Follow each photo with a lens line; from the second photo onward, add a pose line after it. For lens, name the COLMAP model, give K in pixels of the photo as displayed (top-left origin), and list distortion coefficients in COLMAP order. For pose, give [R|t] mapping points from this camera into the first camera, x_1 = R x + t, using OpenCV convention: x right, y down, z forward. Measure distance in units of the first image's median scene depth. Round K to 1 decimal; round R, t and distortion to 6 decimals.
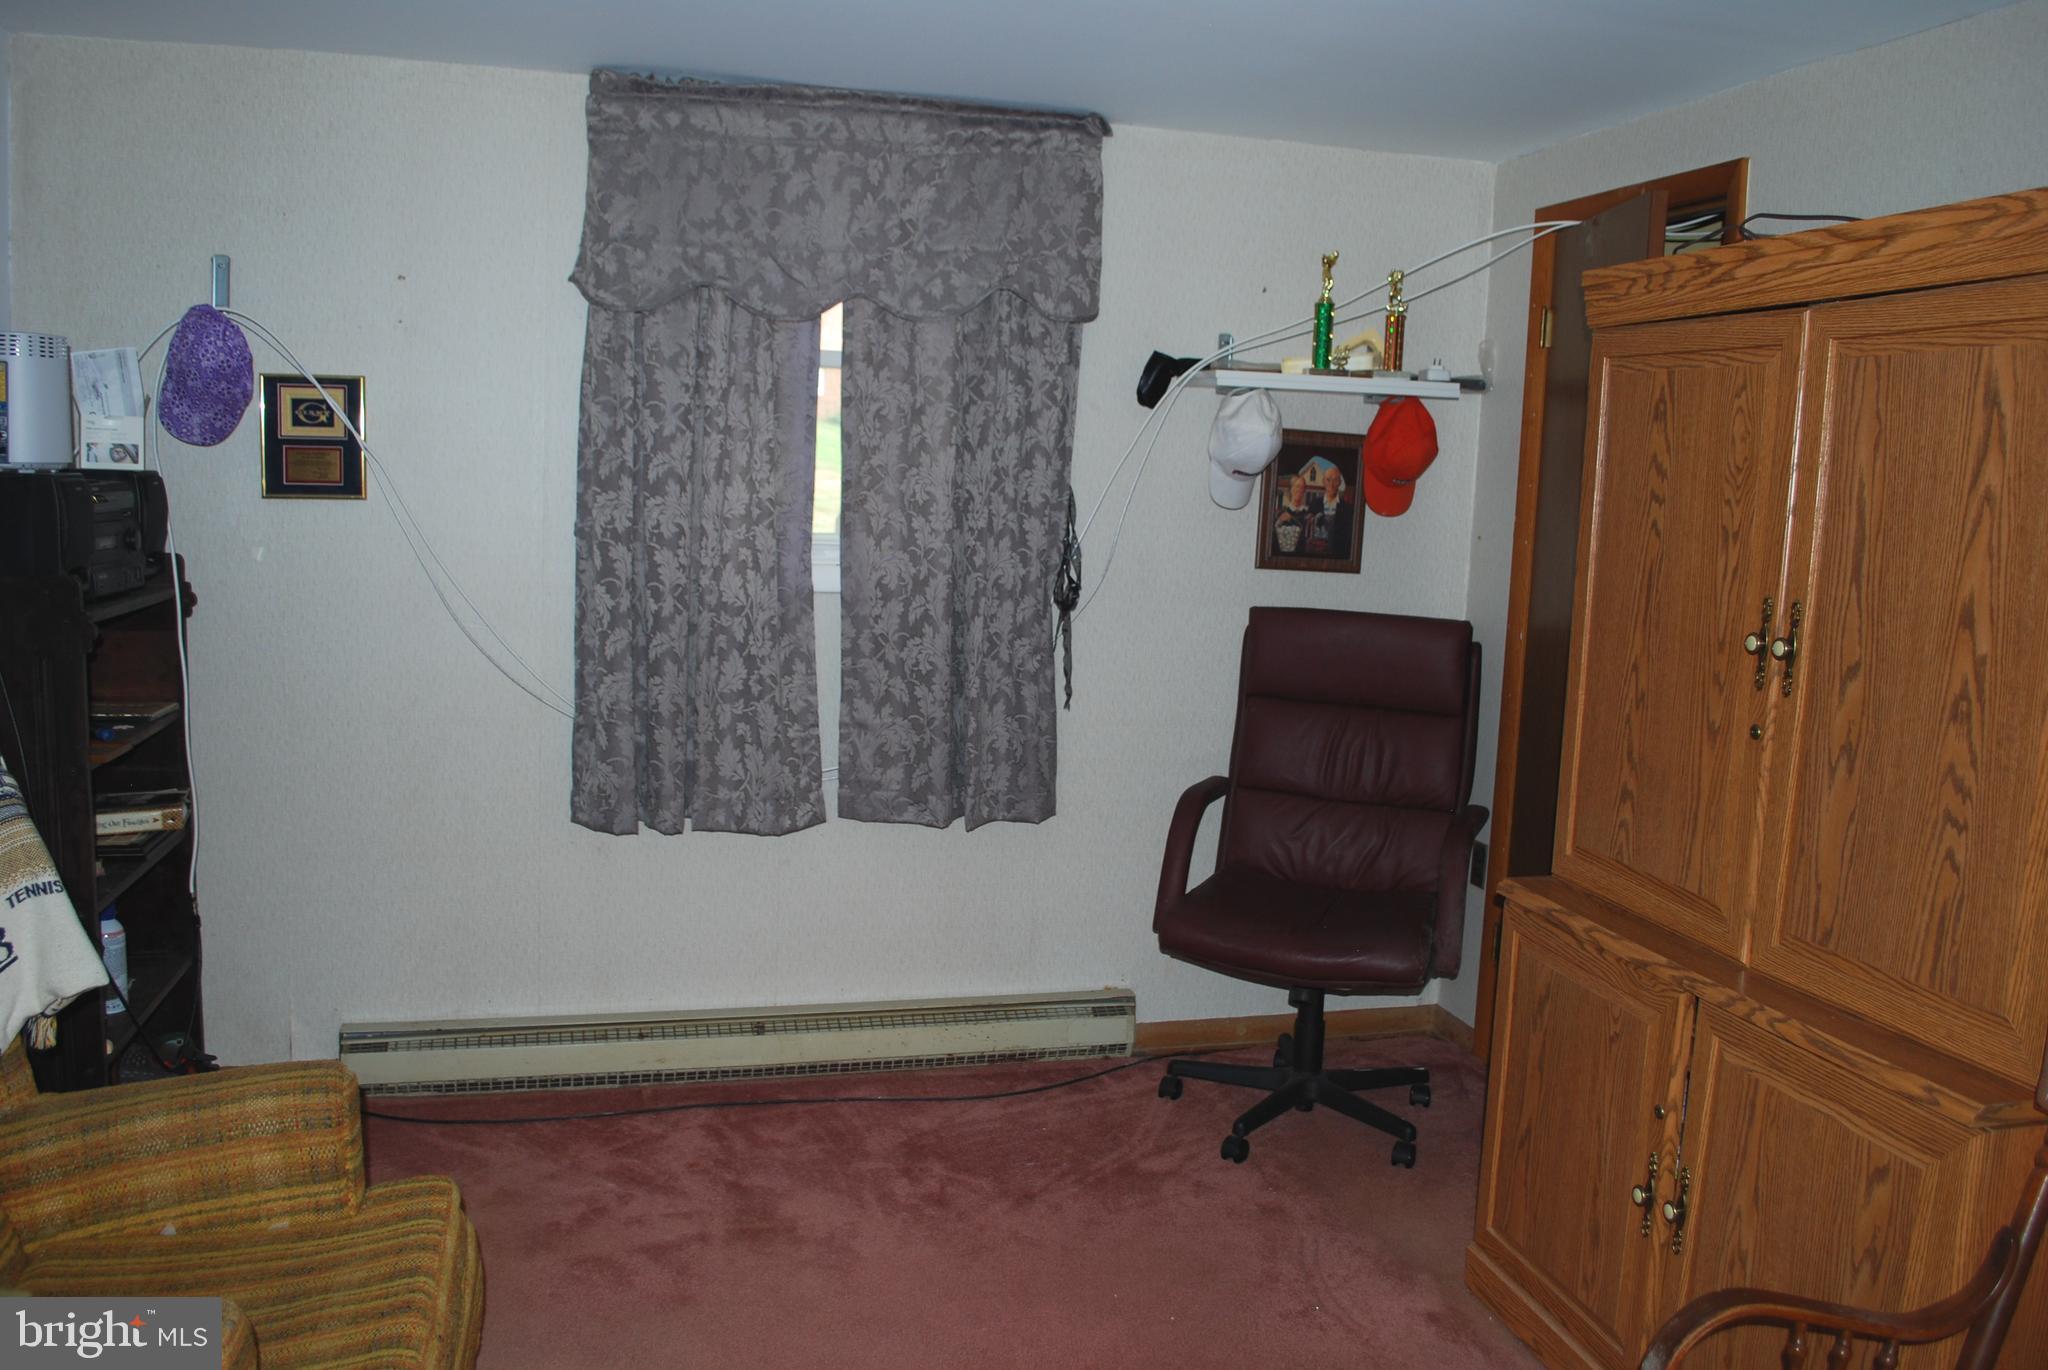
lens RADIAL K [[1615.1, 0, 1024.0], [0, 1615.1, 685.0], [0, 0, 1]] dist [-0.079559, 0.004046]
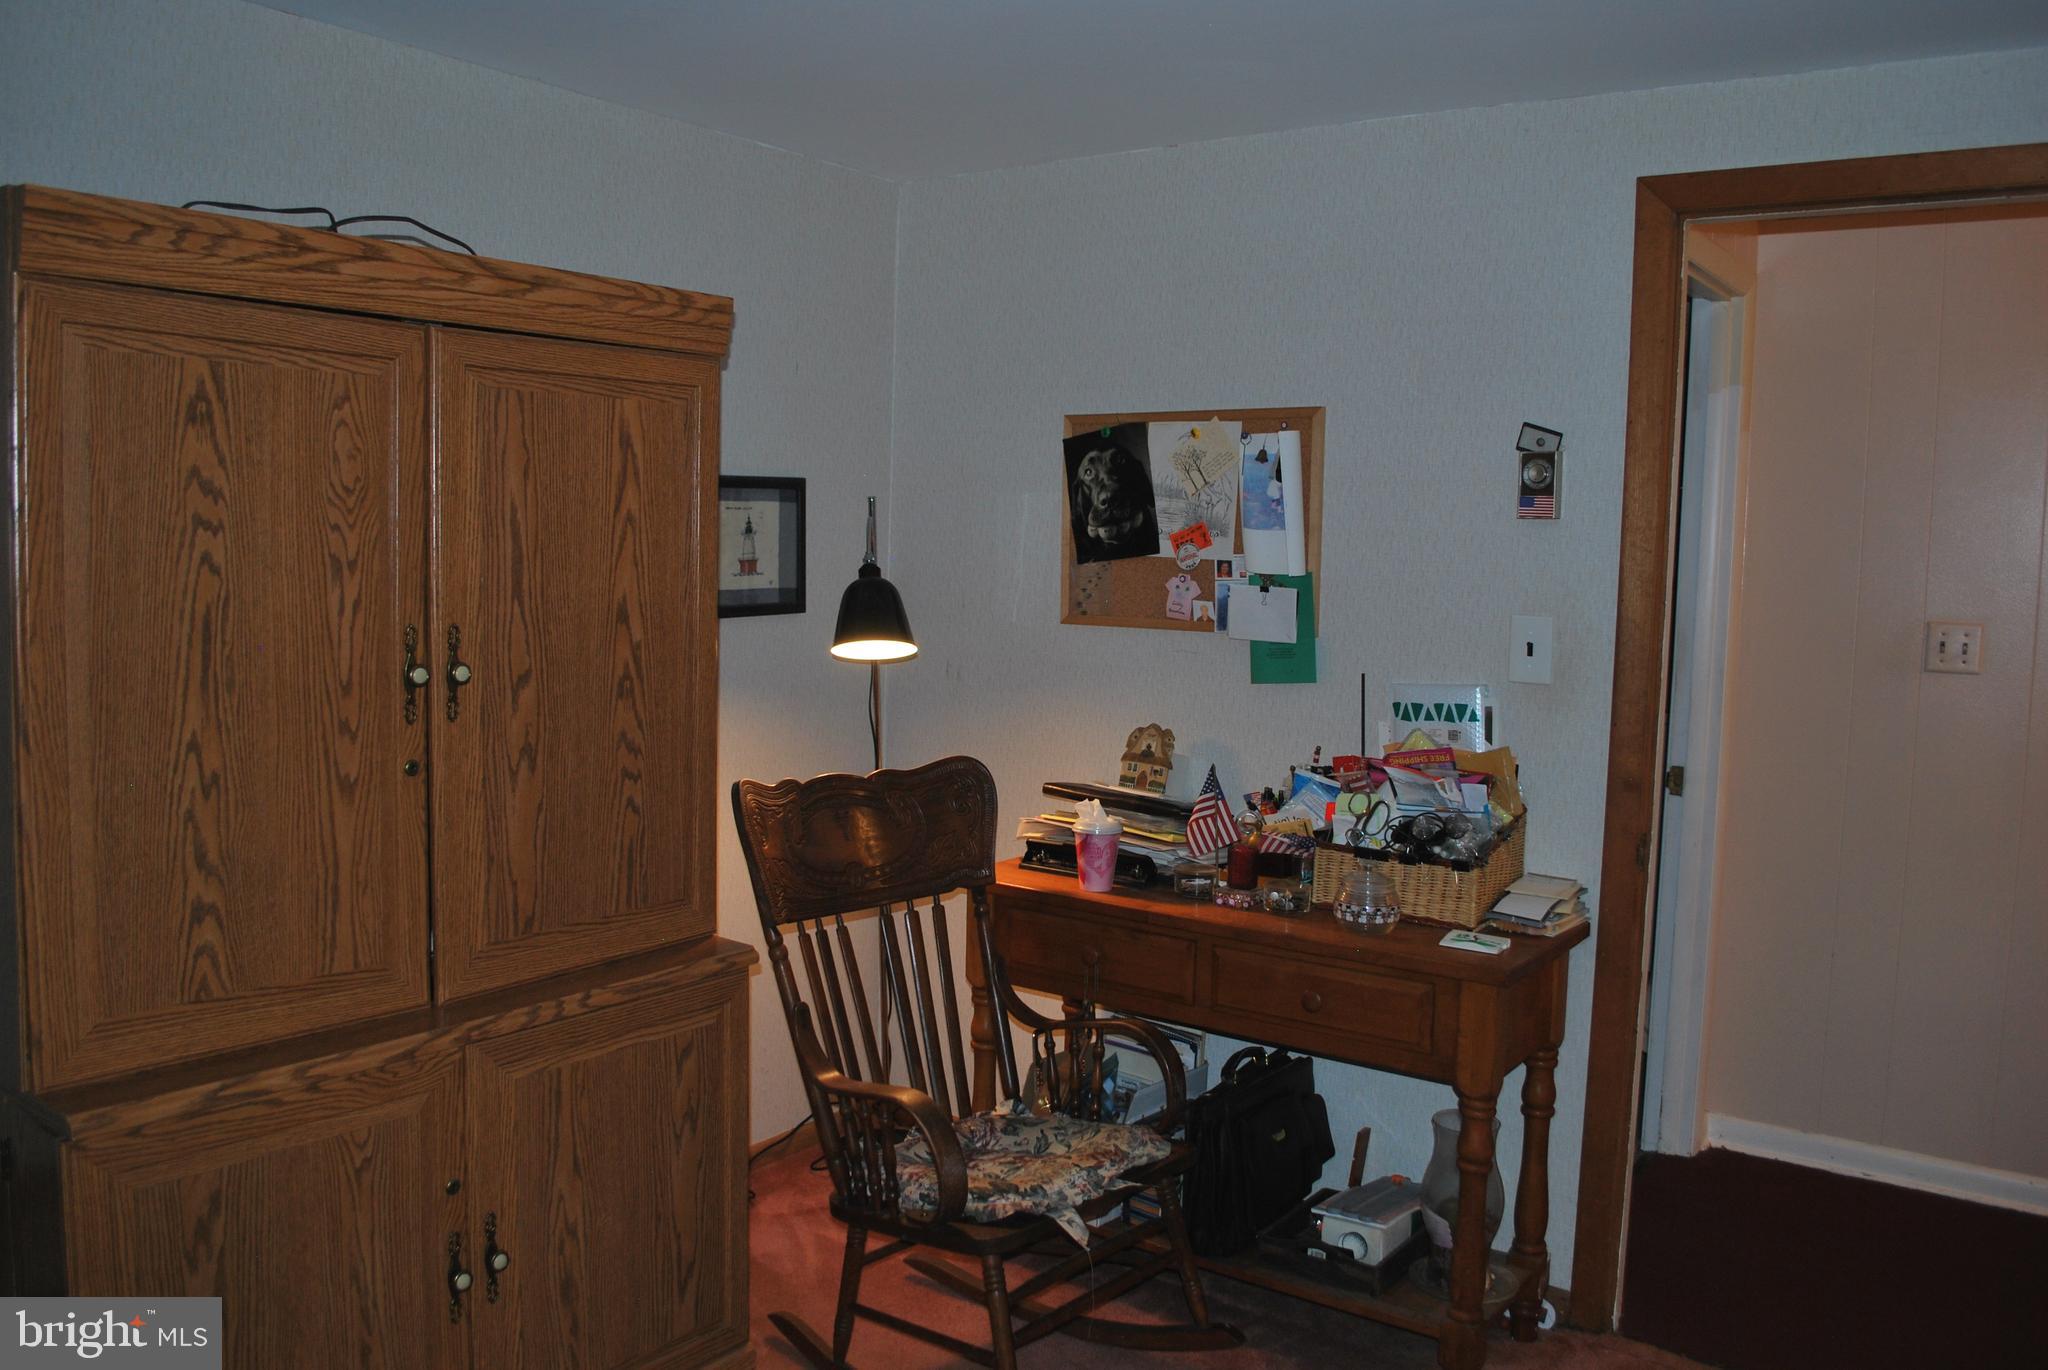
lens RADIAL K [[1615.1, 0, 1024.0], [0, 1615.1, 685.0], [0, 0, 1]] dist [-0.079559, 0.004046]
pose [[-0.630463, -0.125693, 0.765975, -0.541654], [0.051326, 0.977892, 0.202713, -0.211604], [-0.774520, 0.167117, -0.610074, 1.409435]]
